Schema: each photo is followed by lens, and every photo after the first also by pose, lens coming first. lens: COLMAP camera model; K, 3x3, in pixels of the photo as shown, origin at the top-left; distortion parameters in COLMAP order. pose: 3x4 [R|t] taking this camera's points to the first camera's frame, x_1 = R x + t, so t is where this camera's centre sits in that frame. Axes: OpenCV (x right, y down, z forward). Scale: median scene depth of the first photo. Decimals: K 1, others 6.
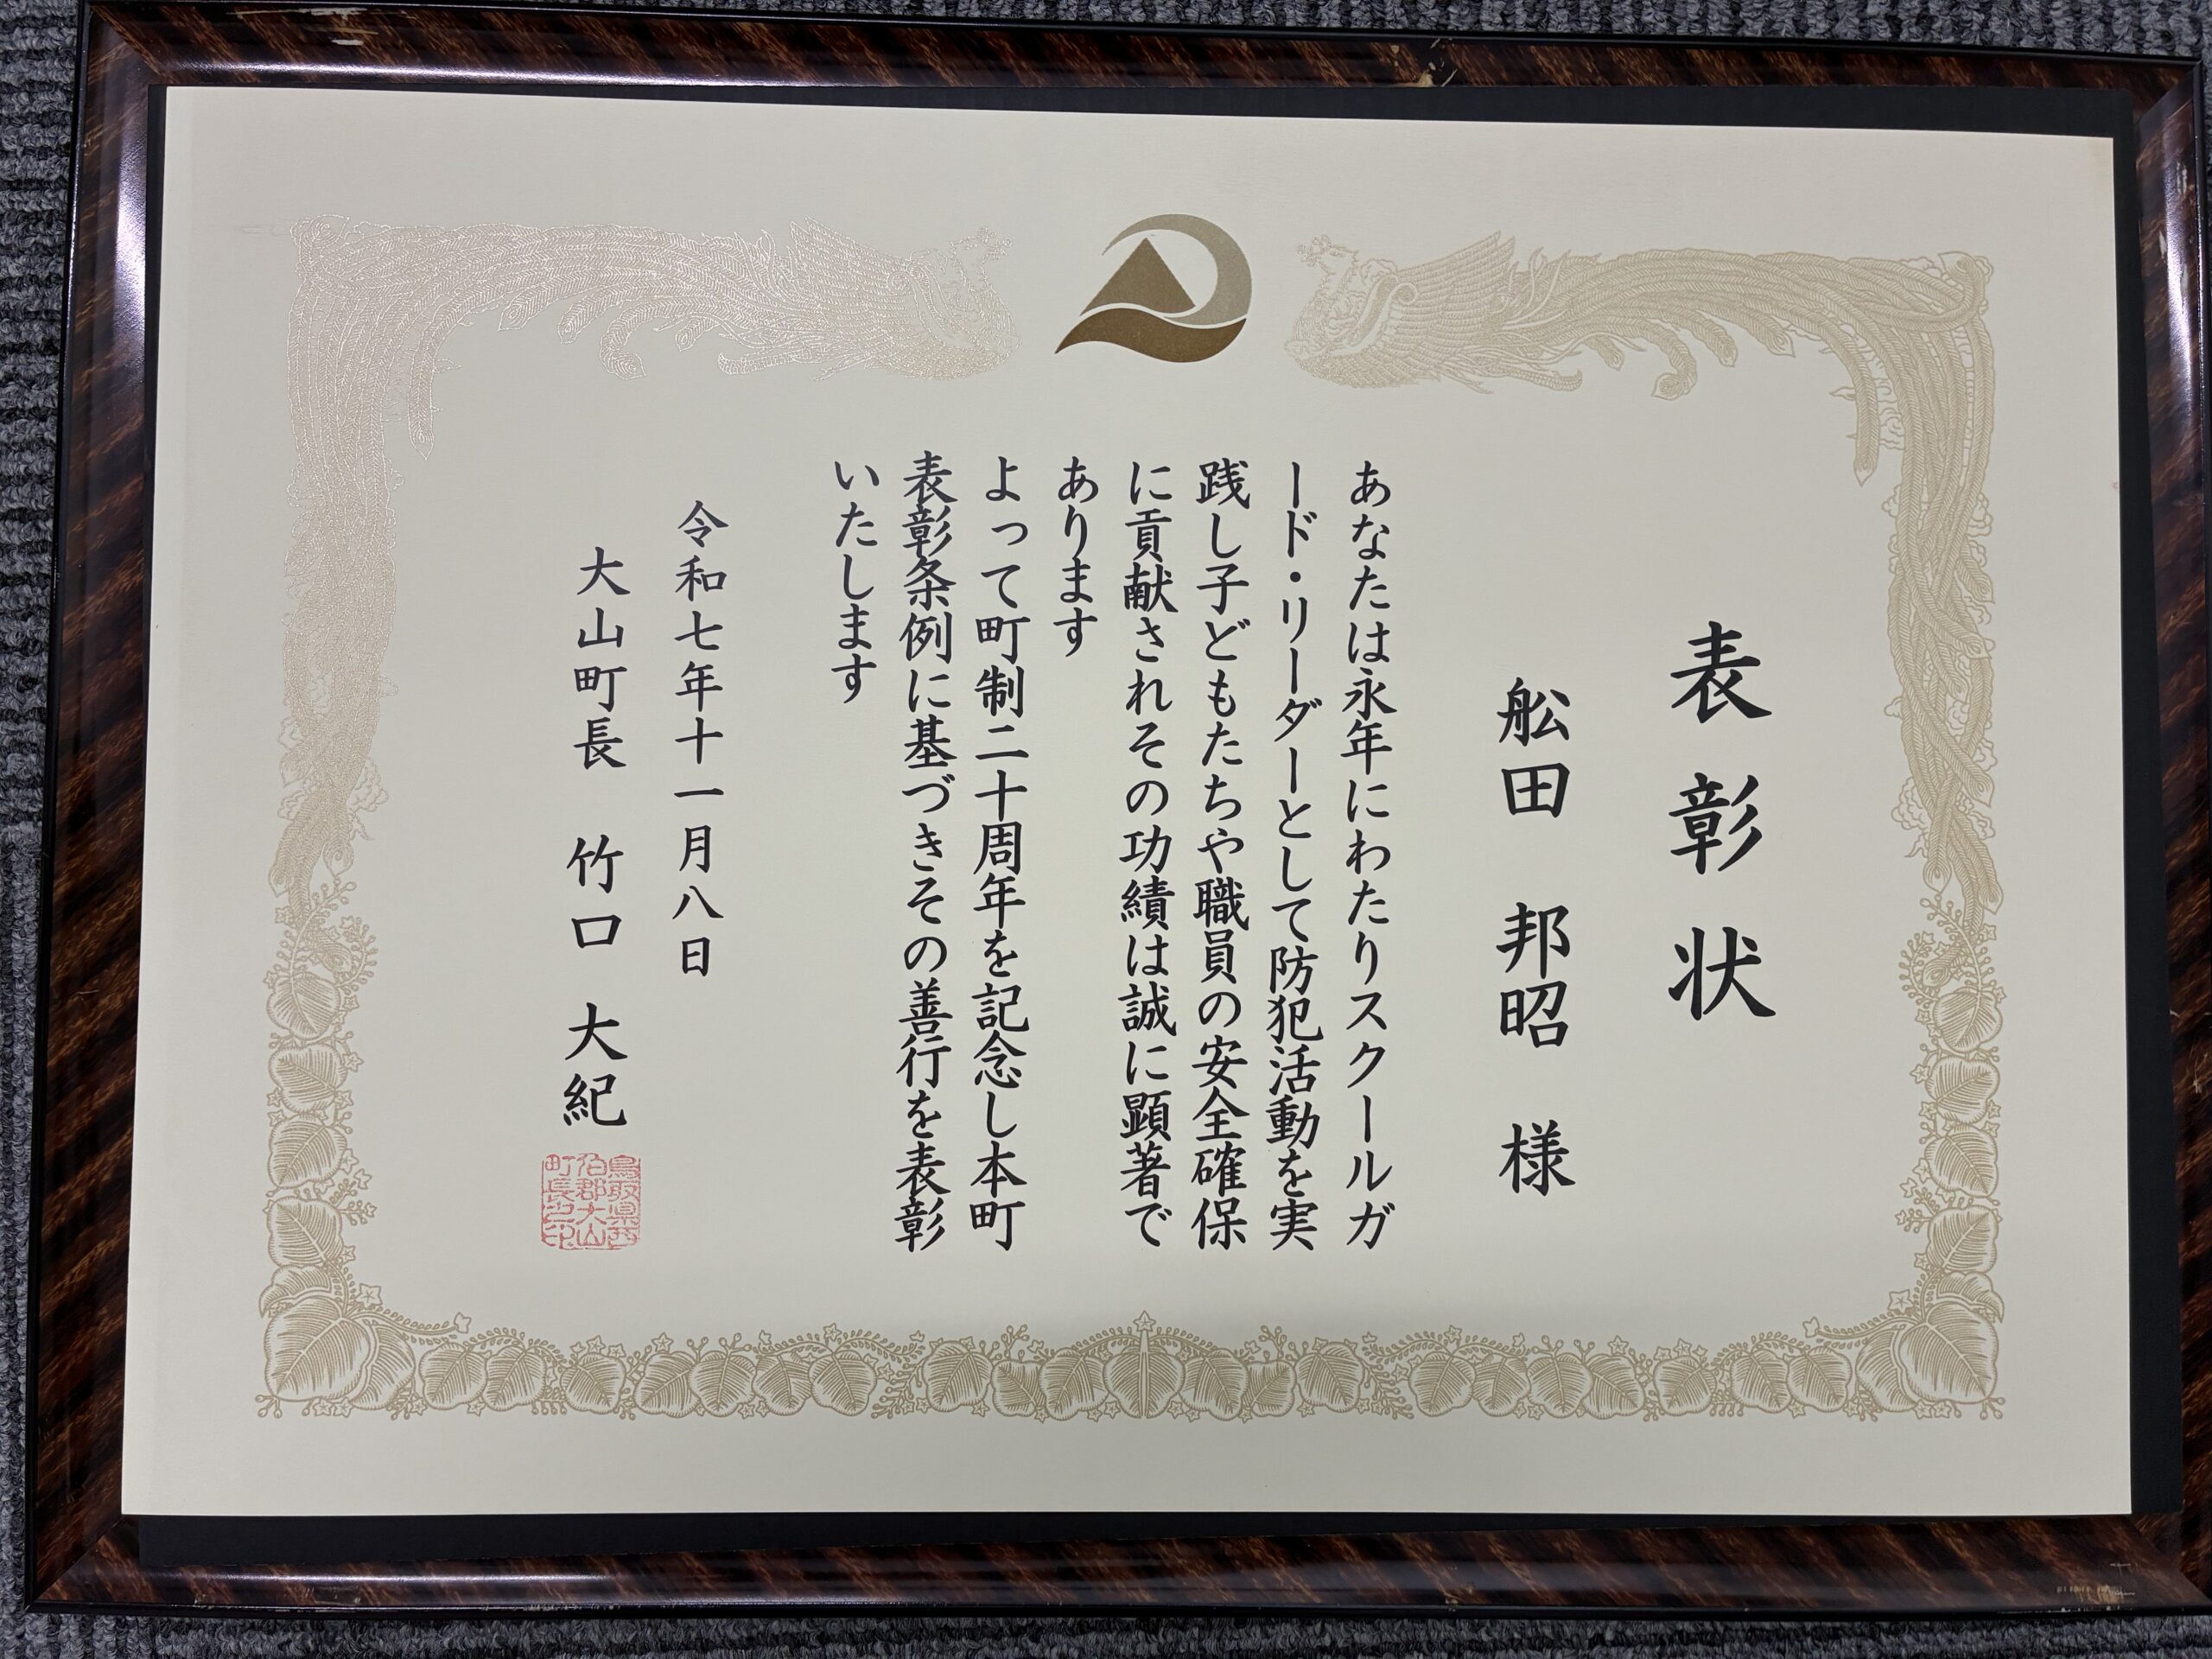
lens RADIAL K [[1667.8, 0, 1105.3], [0, 1667.8, 832.8], [0, 0, 1]] dist [-0.003708, -0.000670]
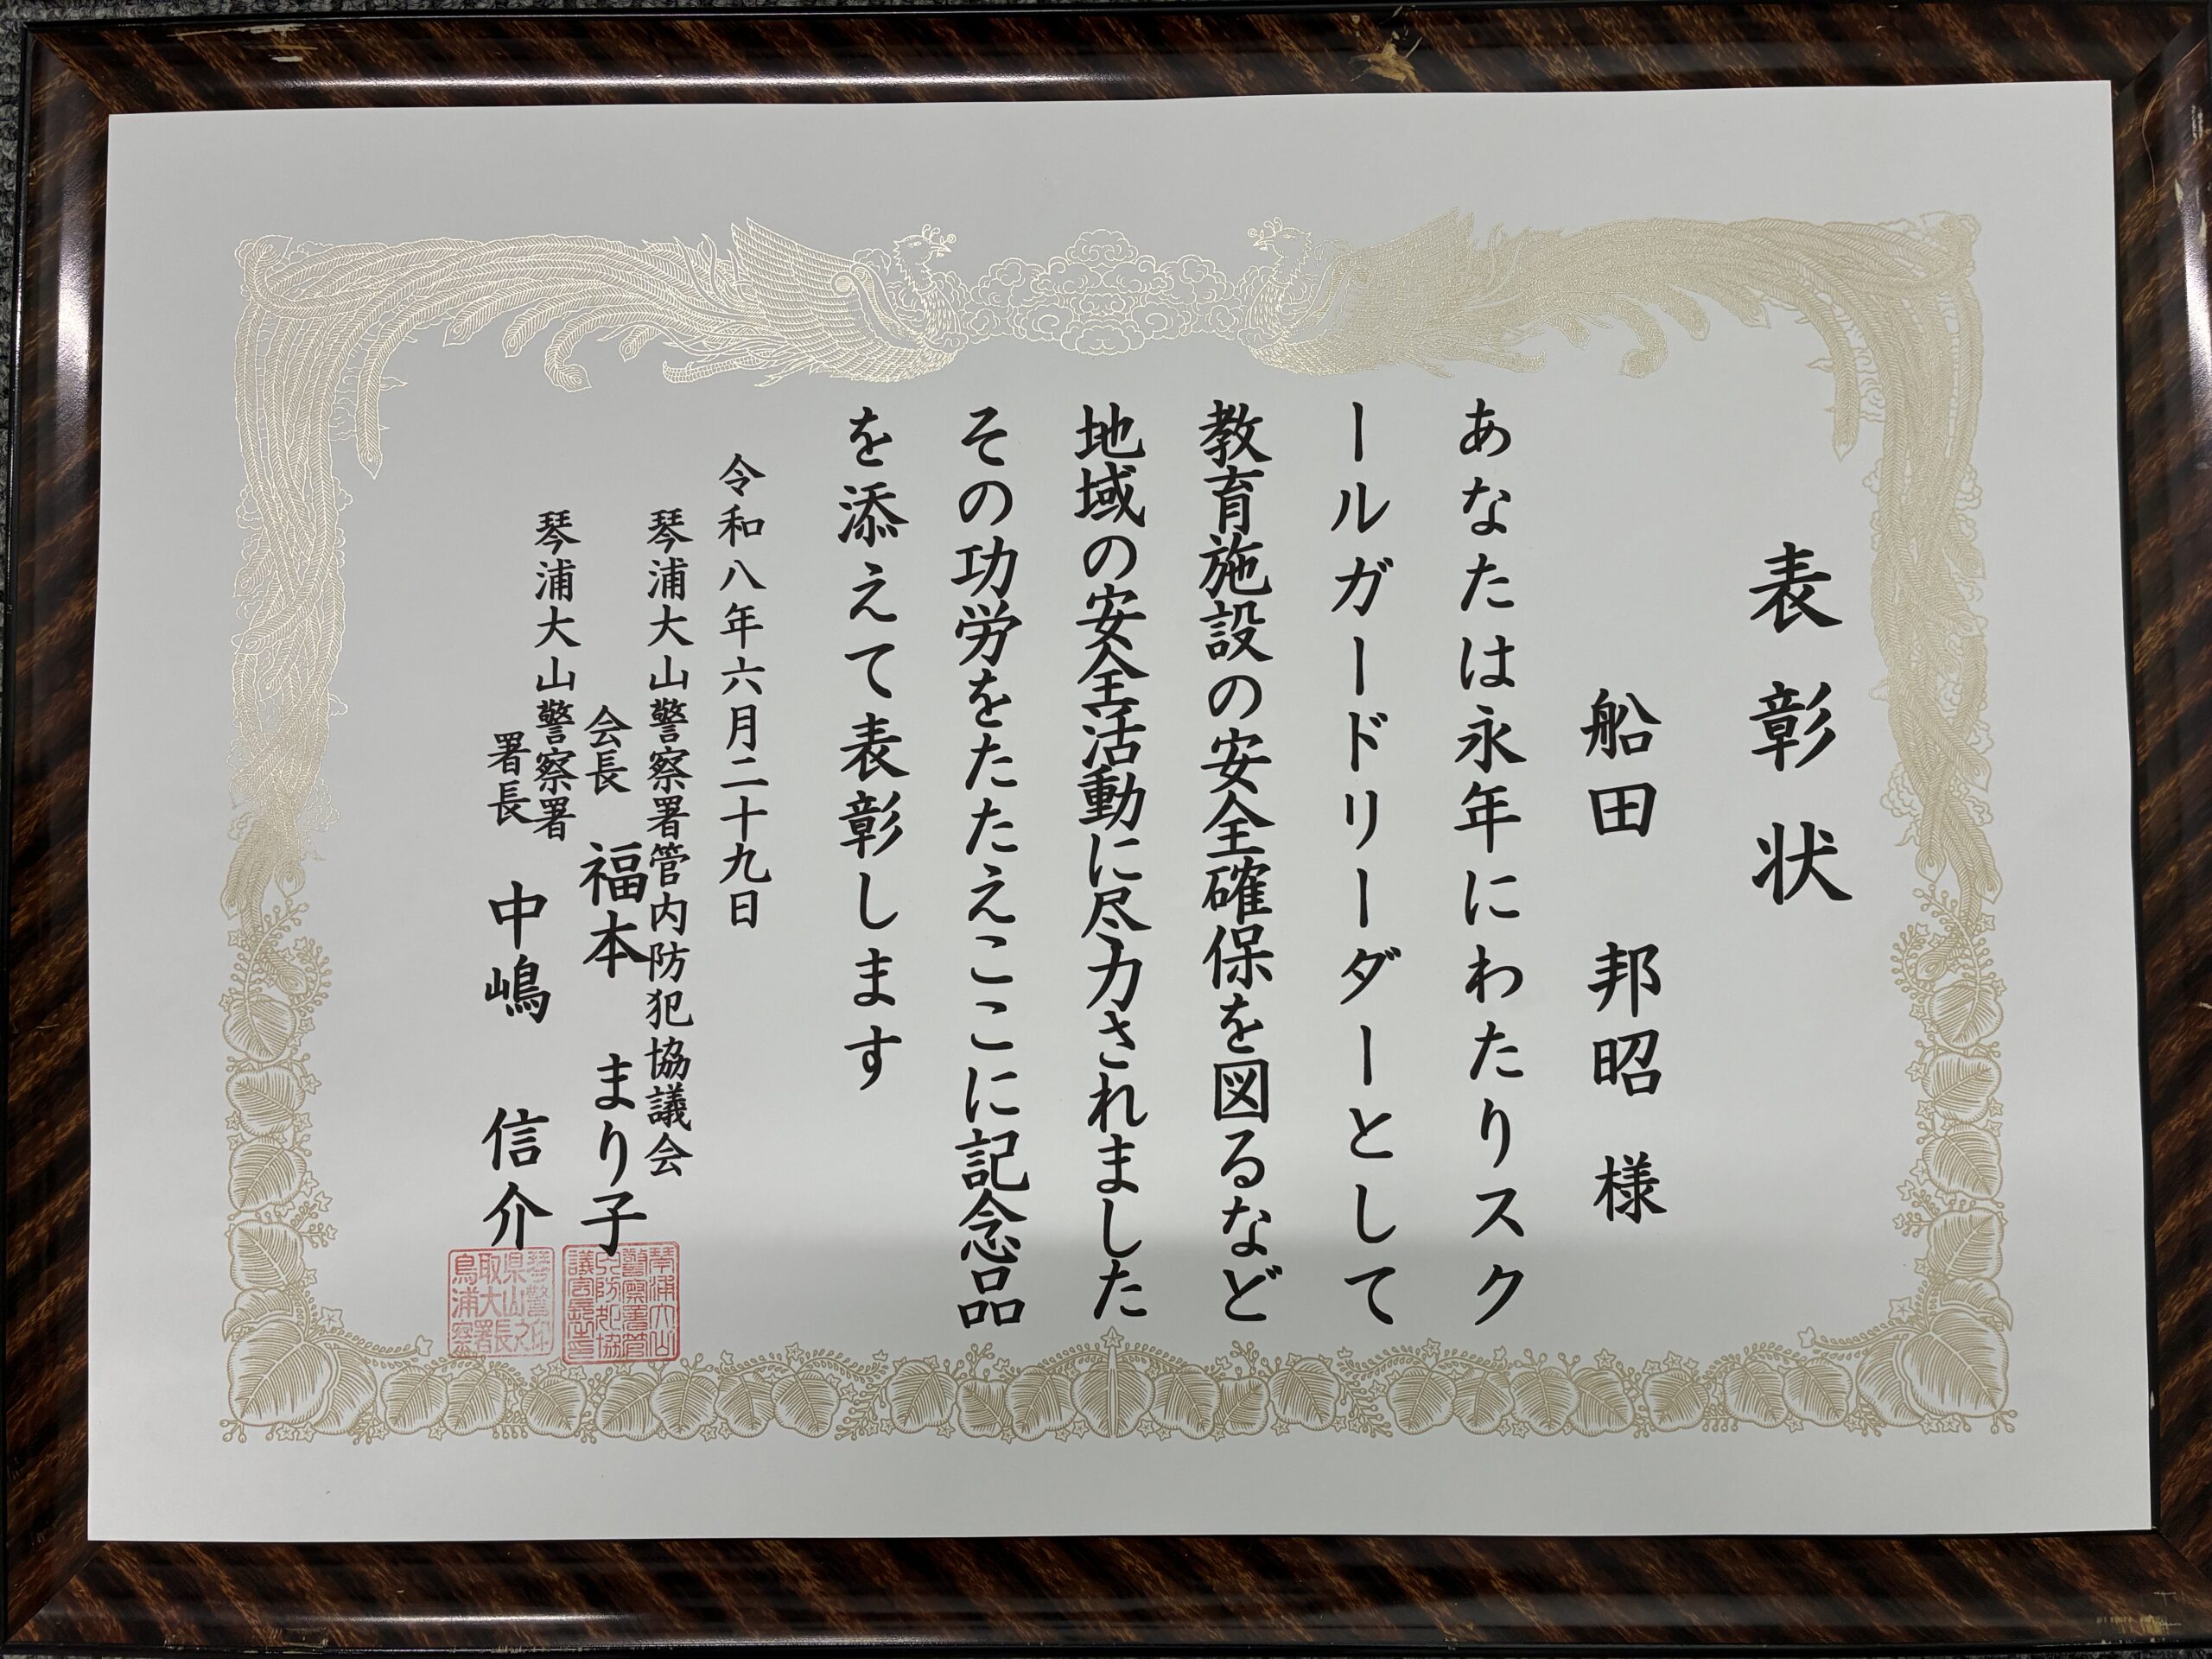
lens RADIAL K [[1910.9, 0, 1106.8], [0, 1910.9, 825.3], [0, 0, 1]] dist [0.001136, -0.008230]
pose [[0.998916, -0.021557, -0.041250, 0.072333], [0.021247, 0.999743, -0.007955, 0.001985], [0.041411, 0.007070, 0.999117, -0.118098]]
